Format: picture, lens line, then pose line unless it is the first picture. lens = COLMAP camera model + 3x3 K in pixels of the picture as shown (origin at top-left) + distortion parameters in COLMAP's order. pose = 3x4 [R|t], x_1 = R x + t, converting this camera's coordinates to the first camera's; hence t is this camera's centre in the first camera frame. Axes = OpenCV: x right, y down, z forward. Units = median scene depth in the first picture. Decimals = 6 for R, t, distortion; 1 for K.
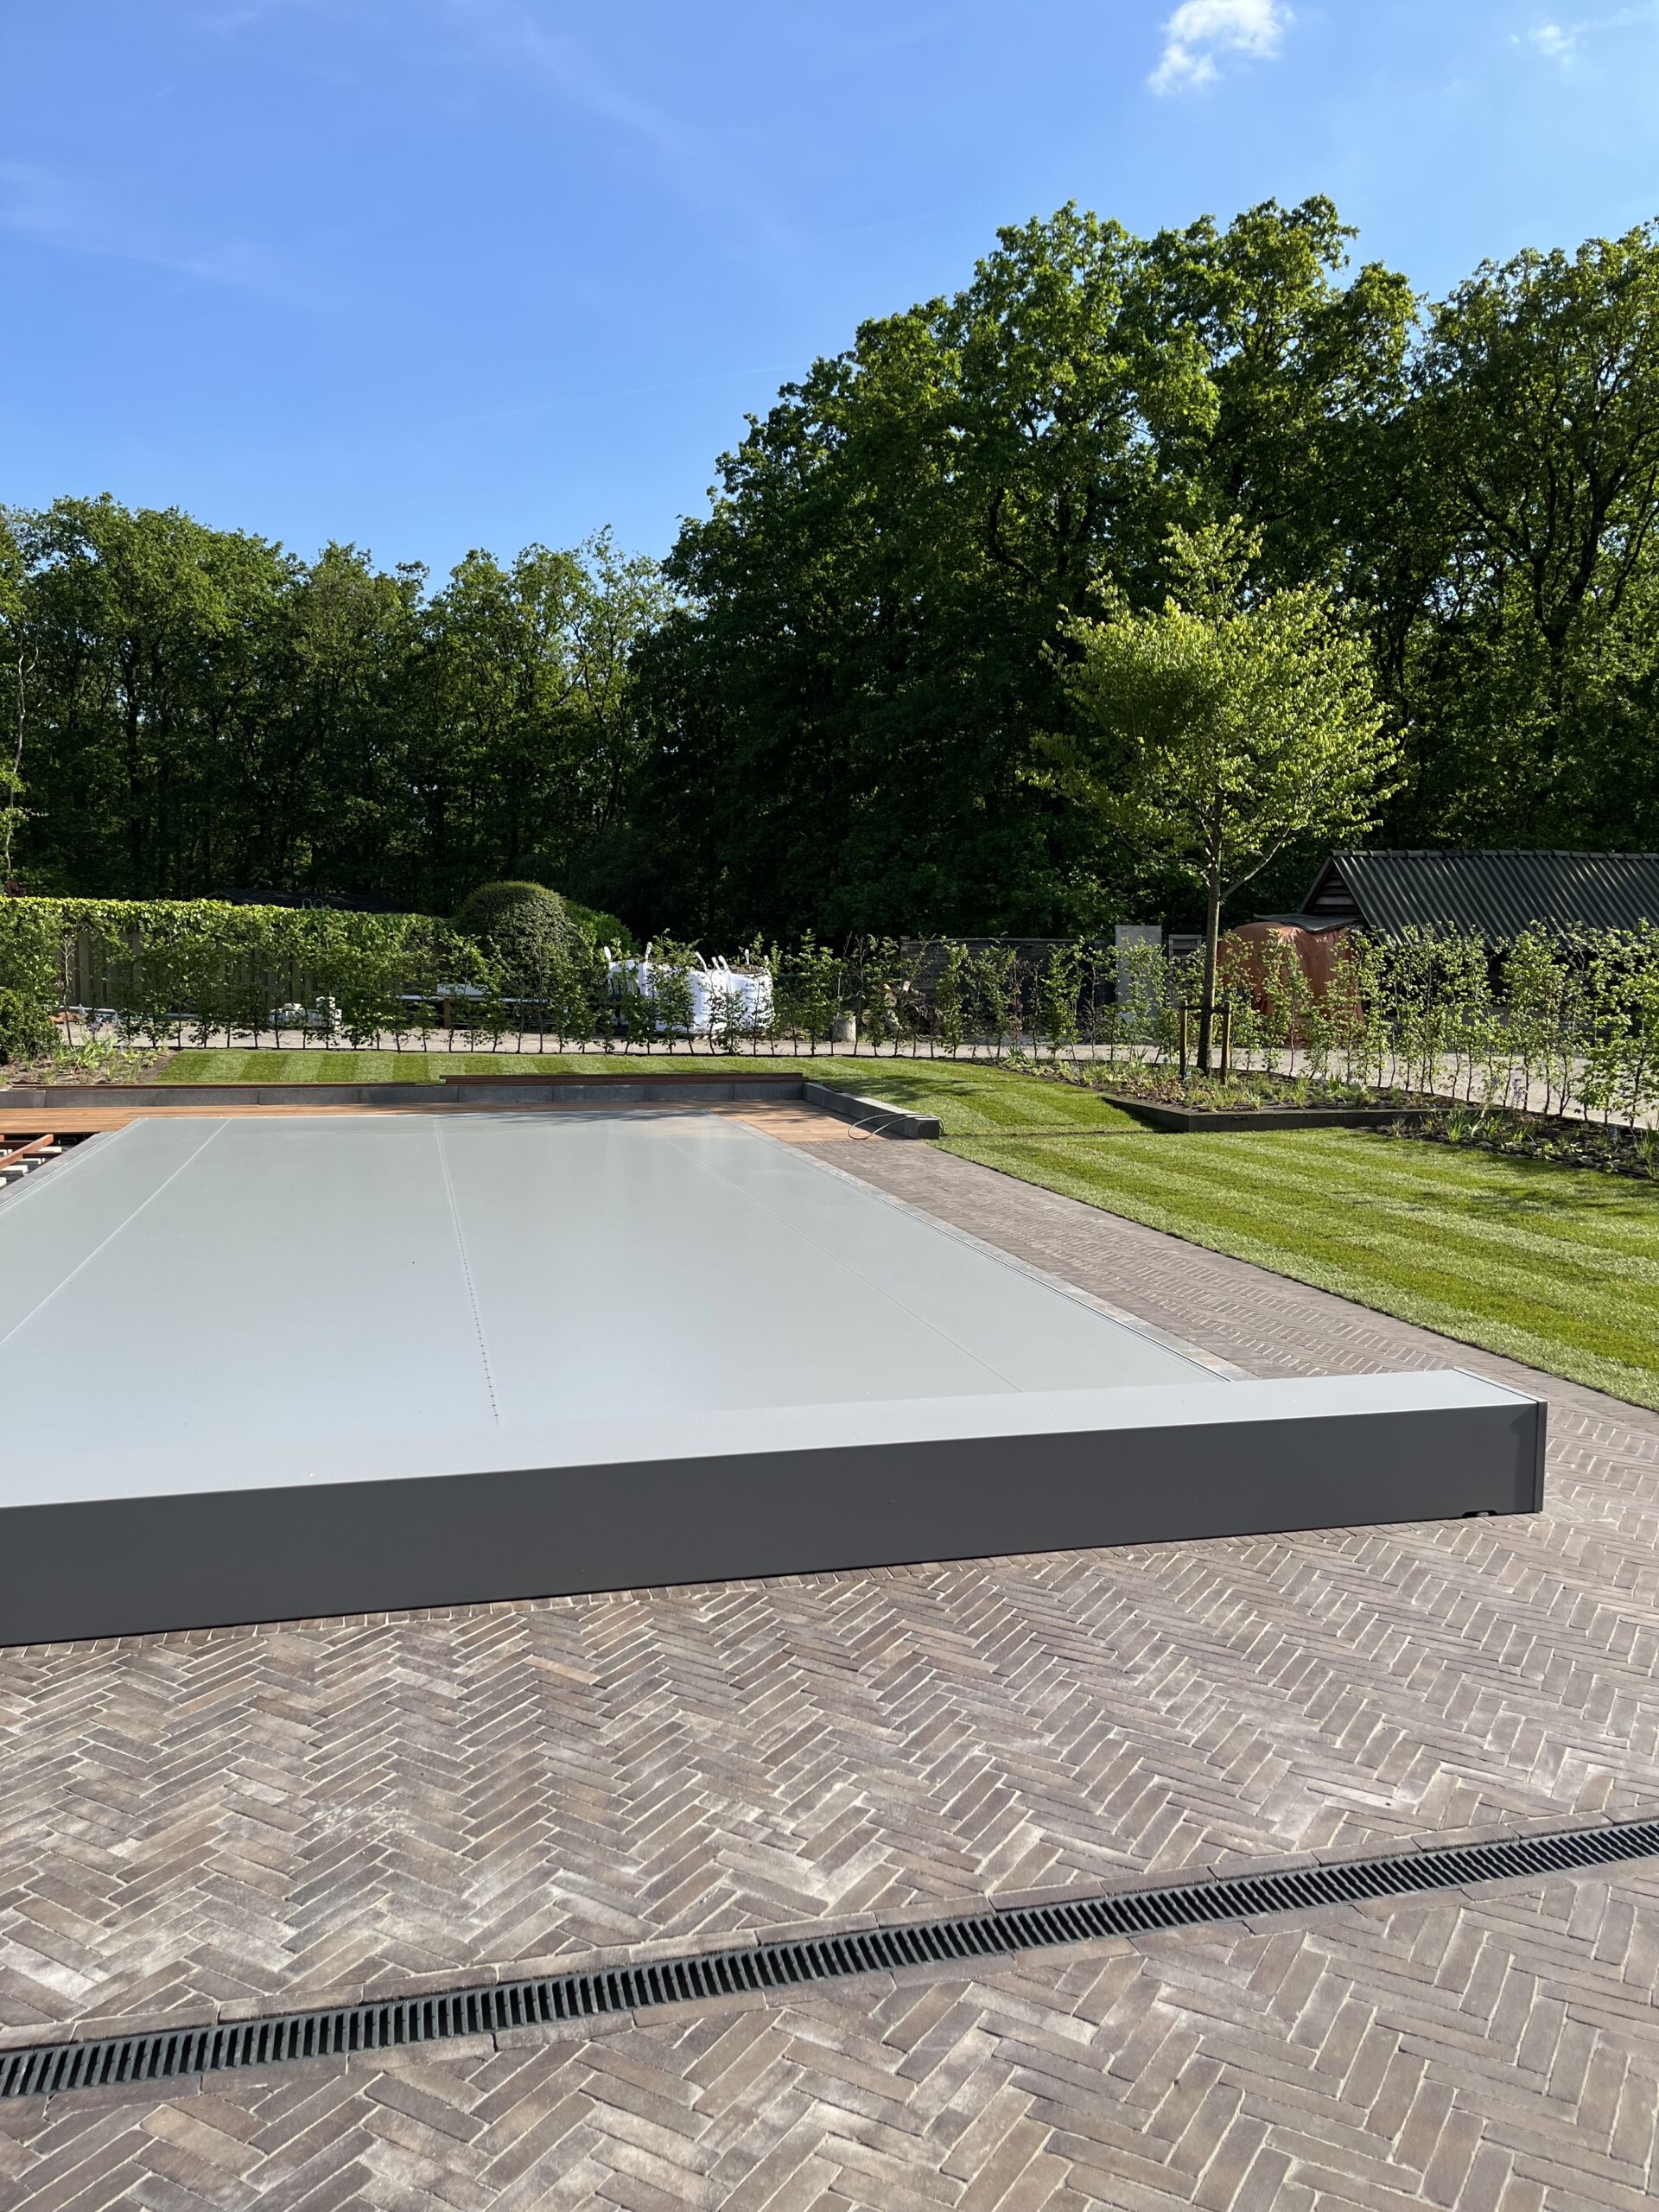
lens RADIAL K [[1684.5, 0, 849.0], [0, 1684.5, 1120.6], [0, 0, 1]] dist [0.078499, -0.100079]
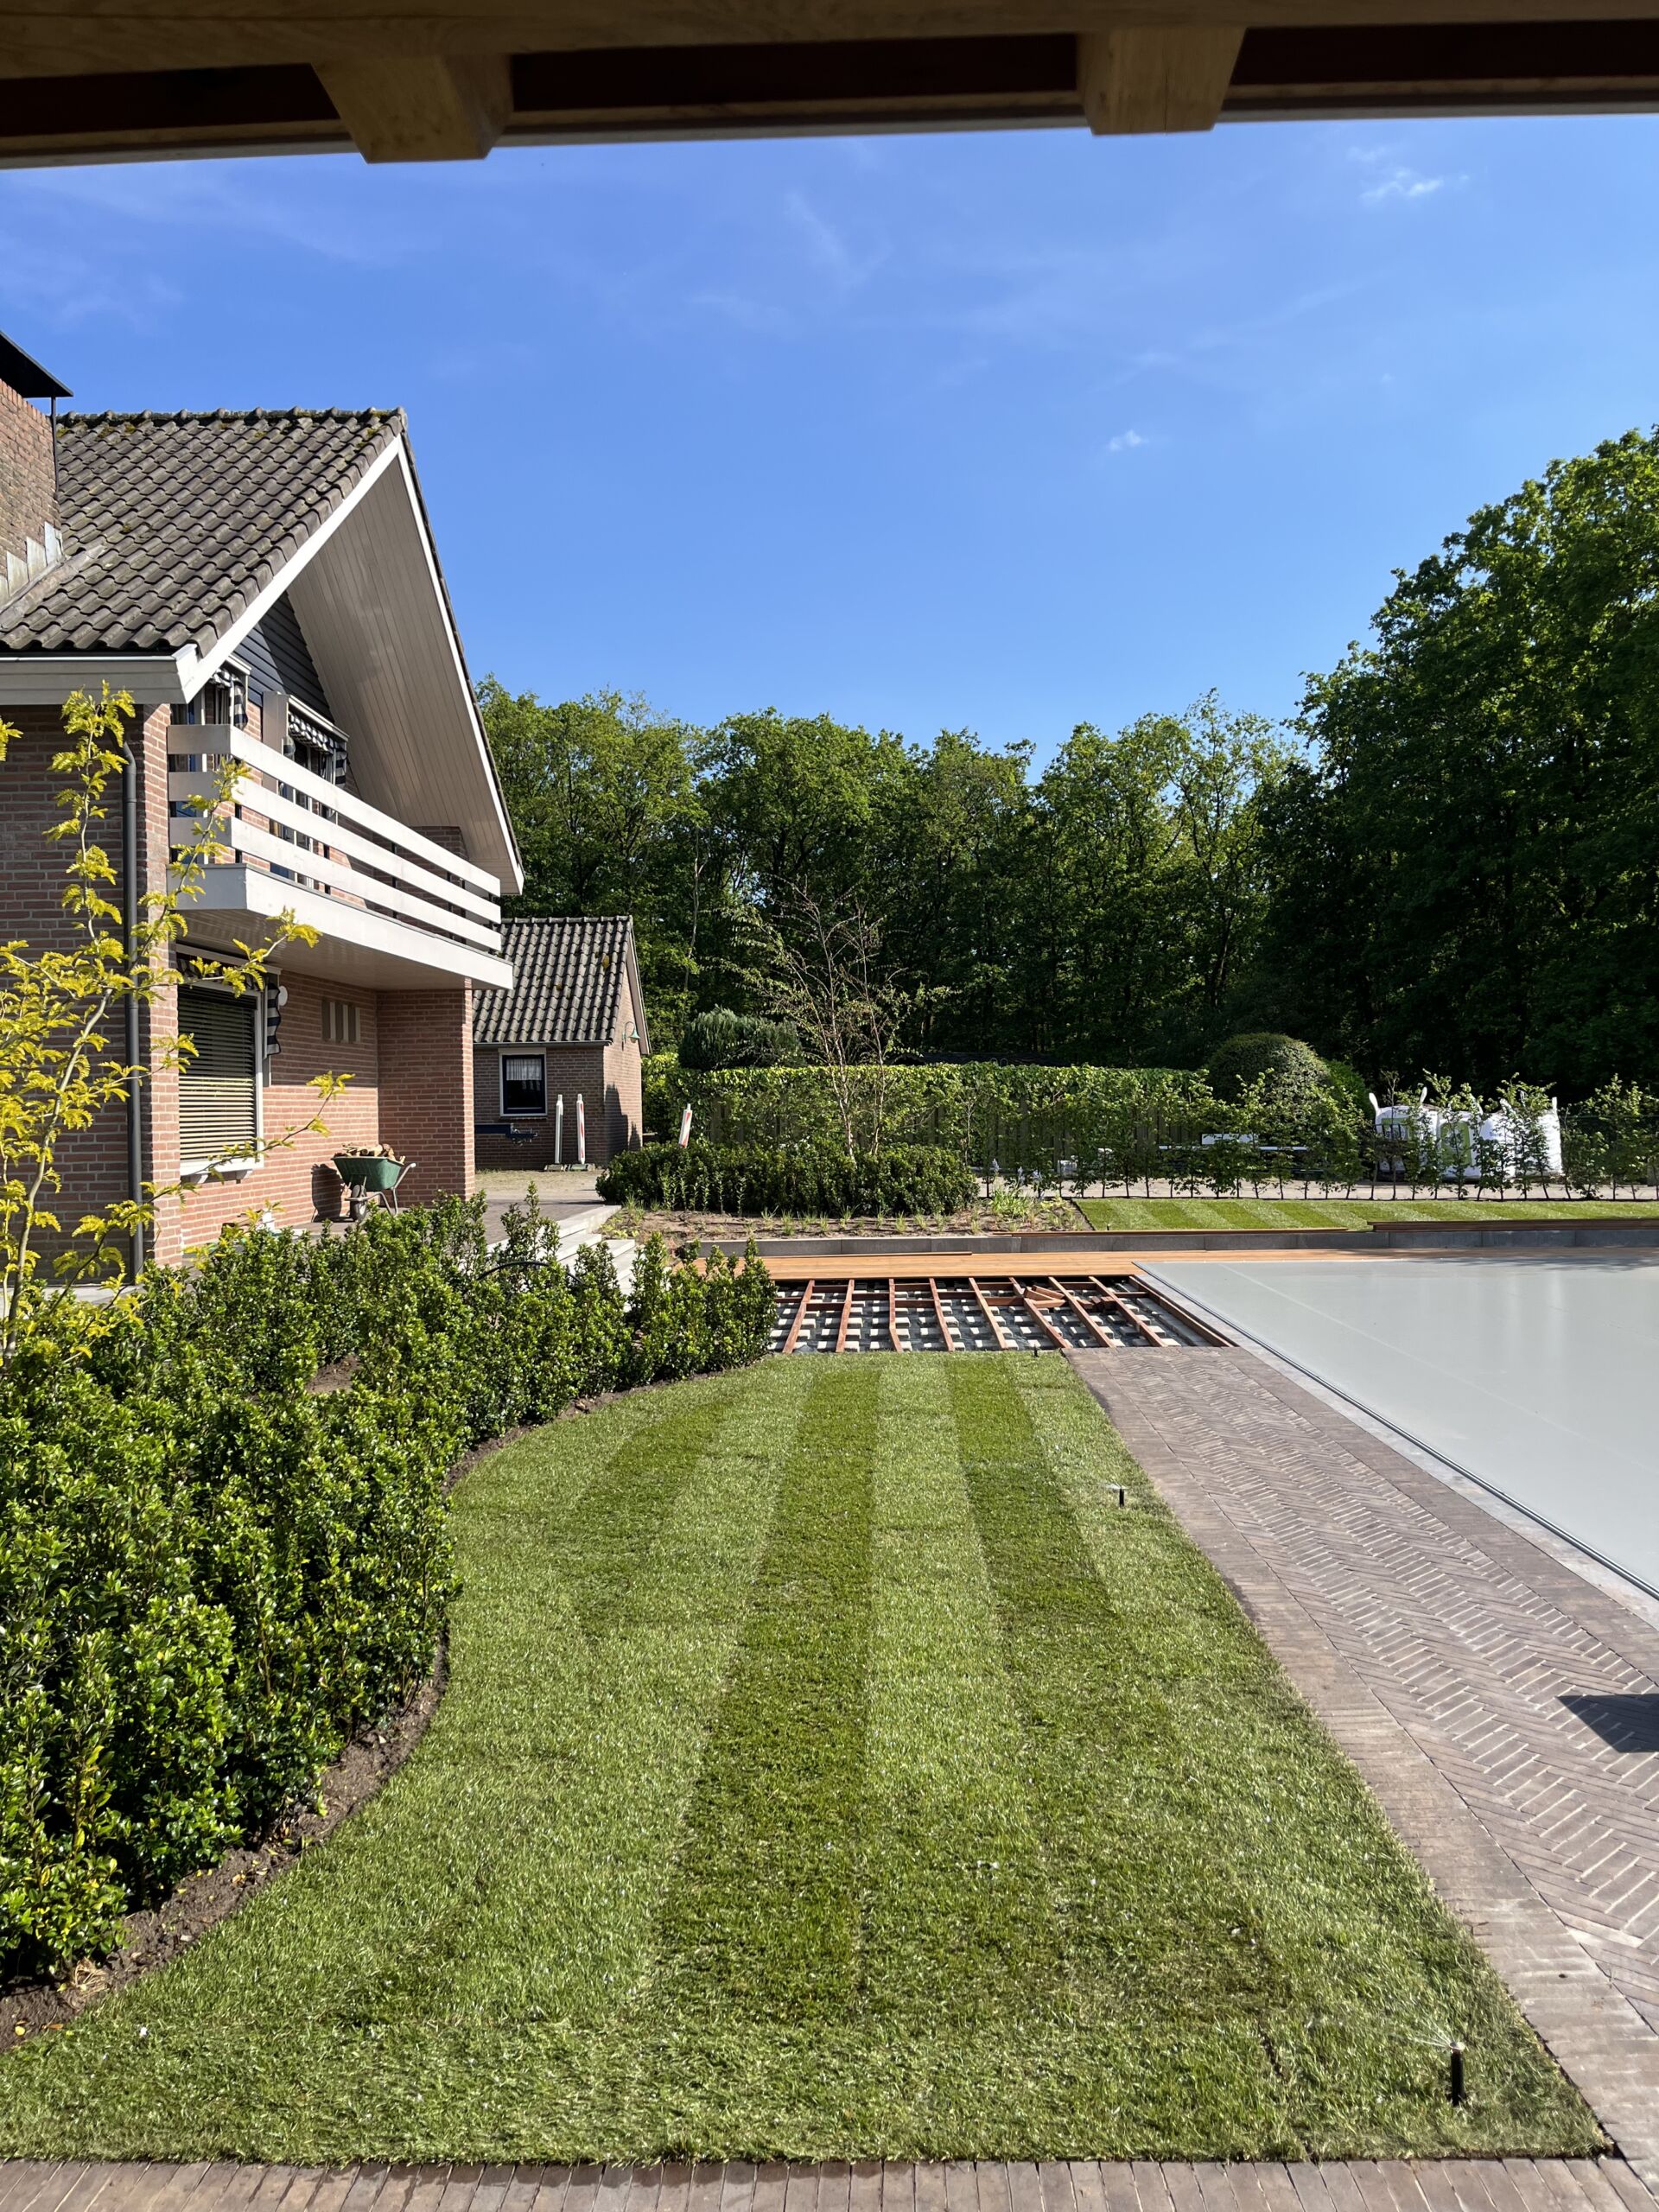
lens RADIAL K [[1684.5, 0, 841.0], [0, 1684.5, 1108.3], [0, 0, 1]] dist [0.078499, -0.100079]
pose [[0.959302, -0.024604, -0.281310, -0.167177], [-0.002235, 0.995504, -0.094692, 0.001884], [0.282375, 0.091468, 0.954934, -0.051858]]
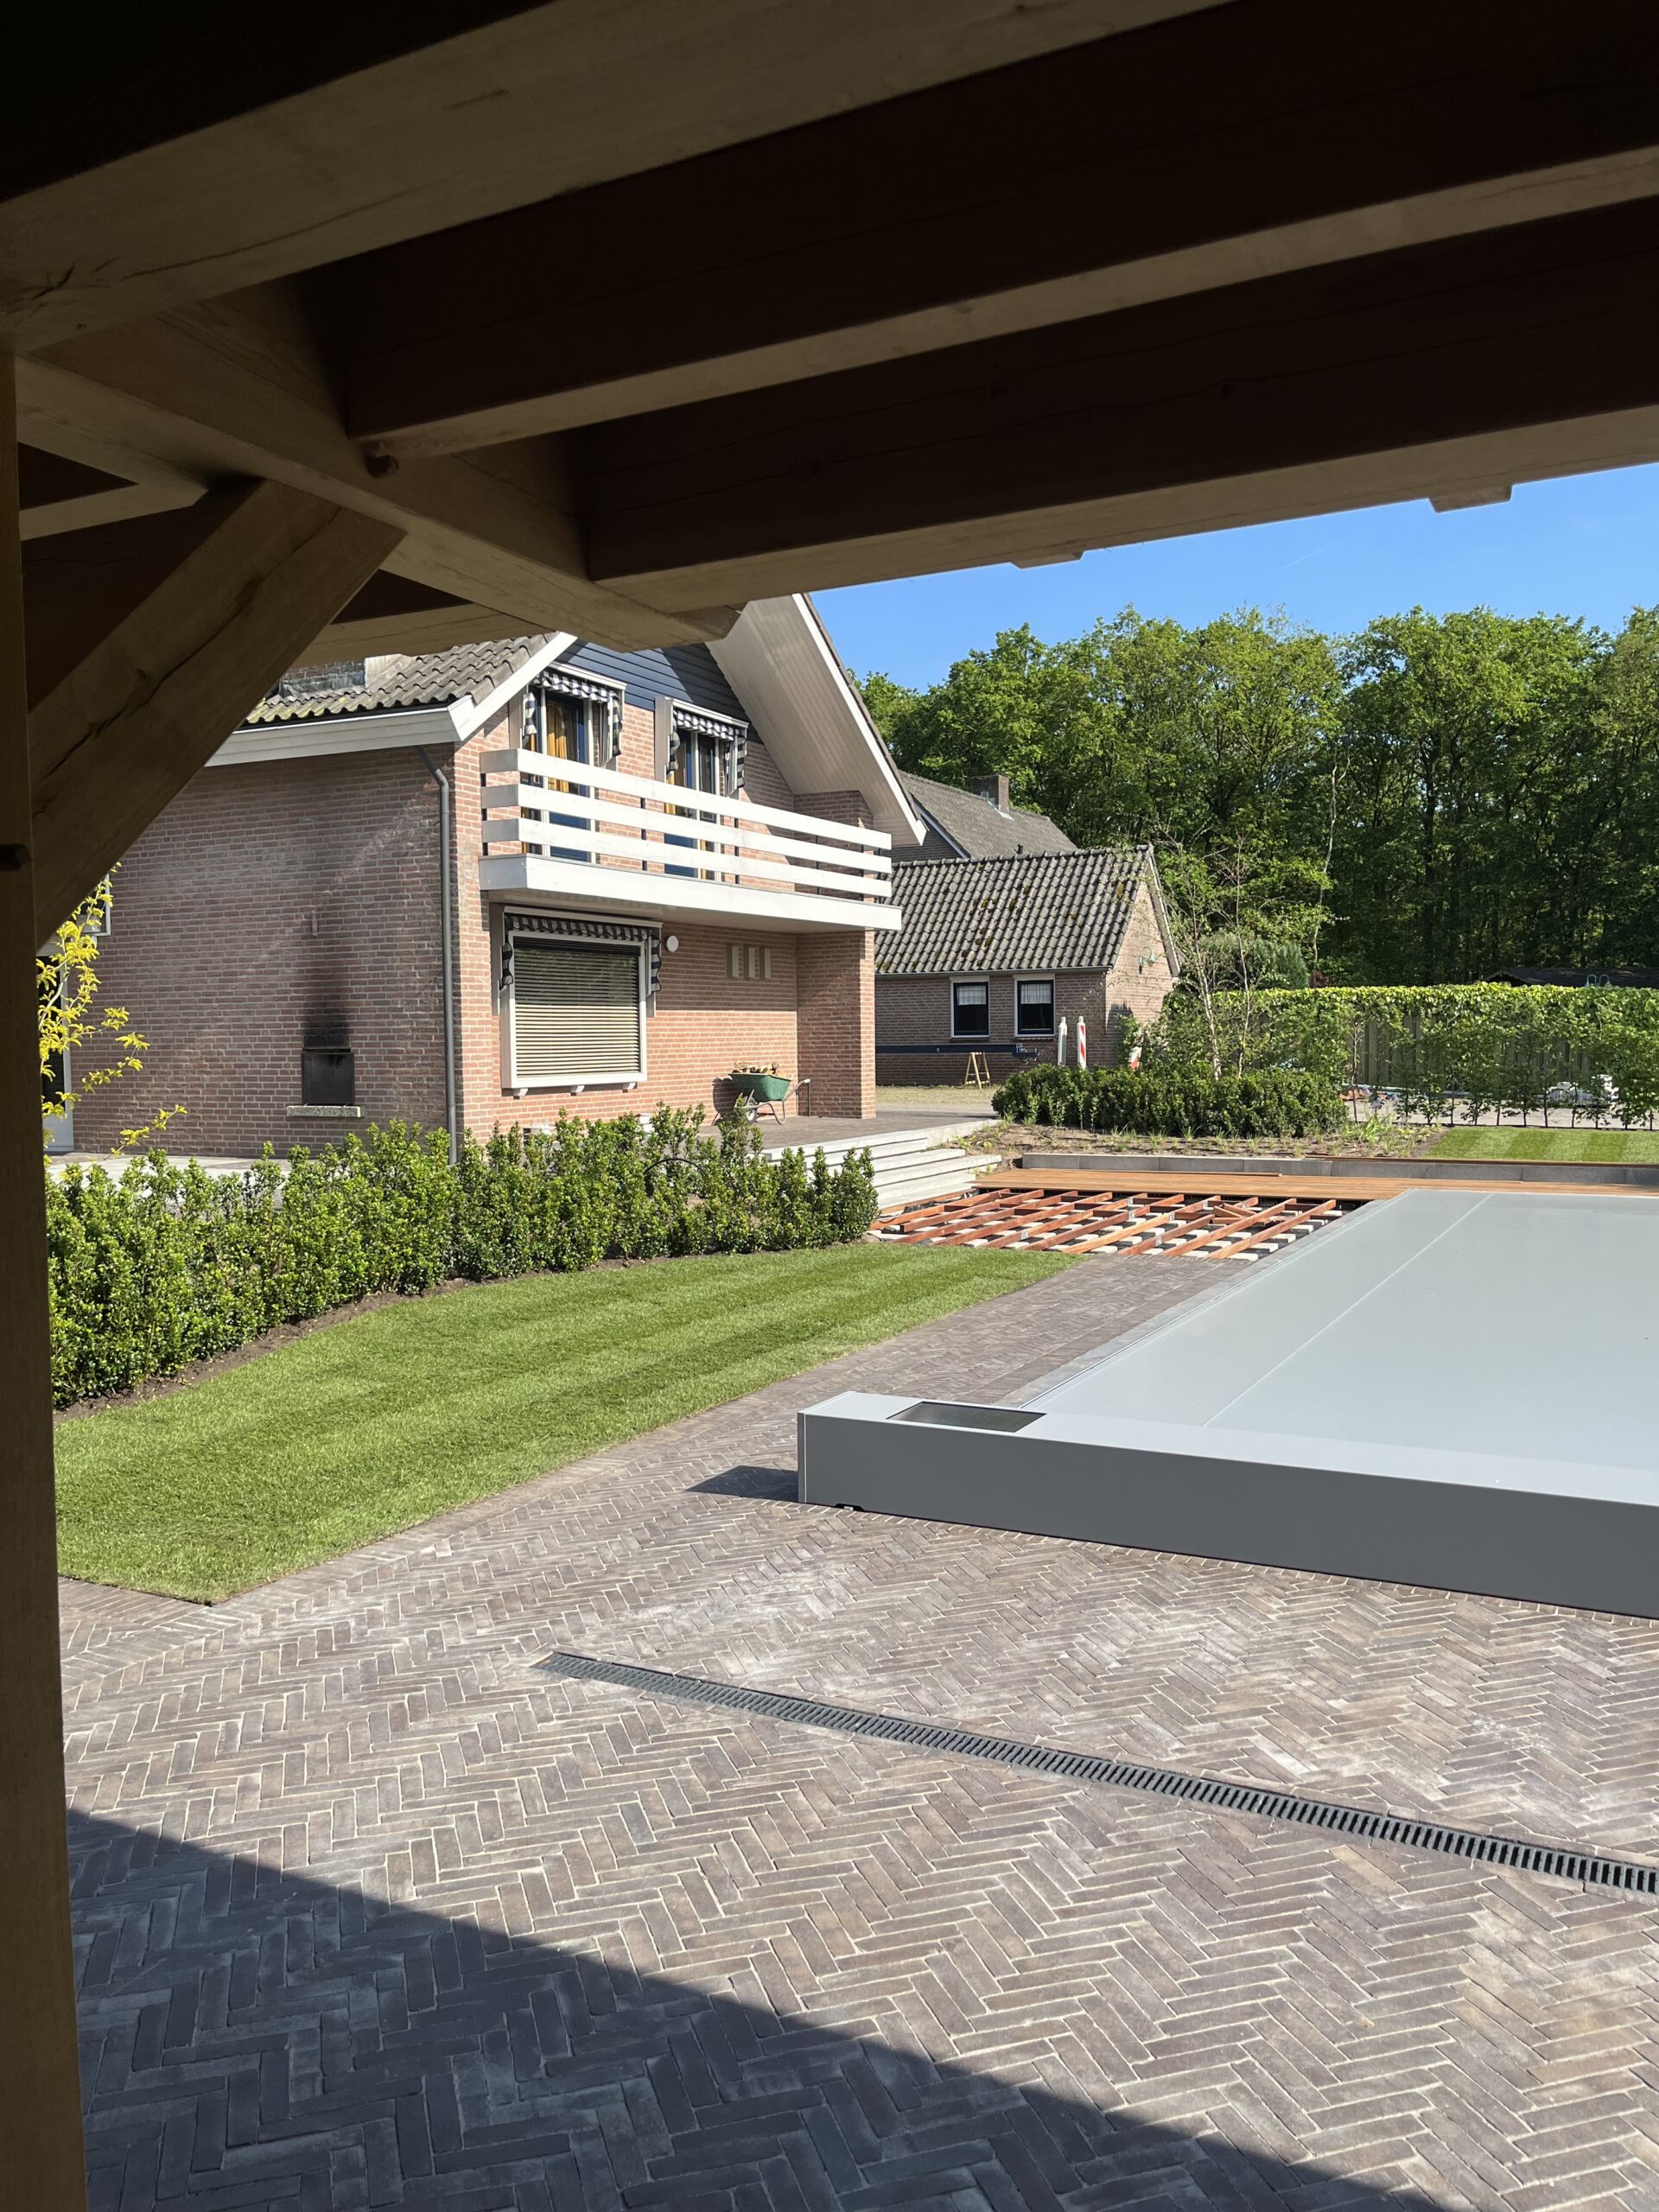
lens RADIAL K [[1684.5, 0, 842.2], [0, 1684.5, 1101.8], [0, 0, 1]] dist [0.078499, -0.100079]
pose [[0.746859, 0.009524, -0.664915, 0.022728], [-0.045567, 0.998280, -0.036884, -0.000203], [0.663420, 0.057846, 0.746008, -0.039509]]
